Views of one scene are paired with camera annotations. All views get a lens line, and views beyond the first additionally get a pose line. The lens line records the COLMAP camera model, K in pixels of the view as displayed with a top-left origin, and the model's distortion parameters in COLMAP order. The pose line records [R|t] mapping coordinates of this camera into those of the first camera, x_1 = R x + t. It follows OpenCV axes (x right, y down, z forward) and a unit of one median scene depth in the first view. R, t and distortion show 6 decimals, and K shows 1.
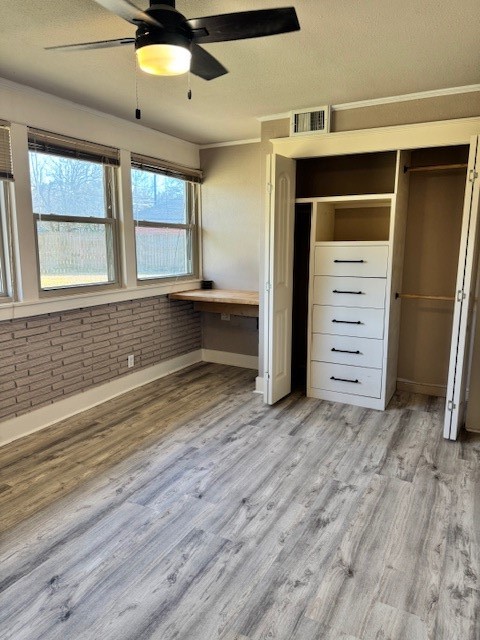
lens RADIAL K [[440.6, 0, 238.8], [0, 440.6, 327.1], [0, 0, 1]] dist [-0.012712, -0.006637]
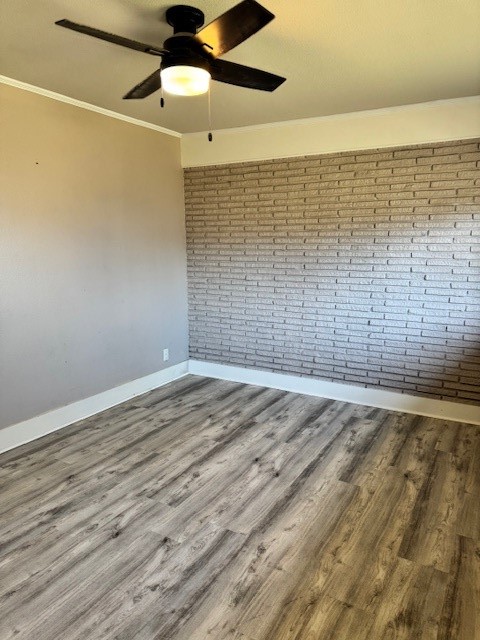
lens RADIAL K [[451.9, 0, 239.9], [0, 451.9, 327.3], [0, 0, 1]] dist [0.070643, -0.065142]
pose [[-0.999160, -0.011962, 0.039185, -0.290300], [0.003840, 0.924881, 0.380238, -0.377098], [-0.040790, 0.380070, -0.924058, 1.824064]]
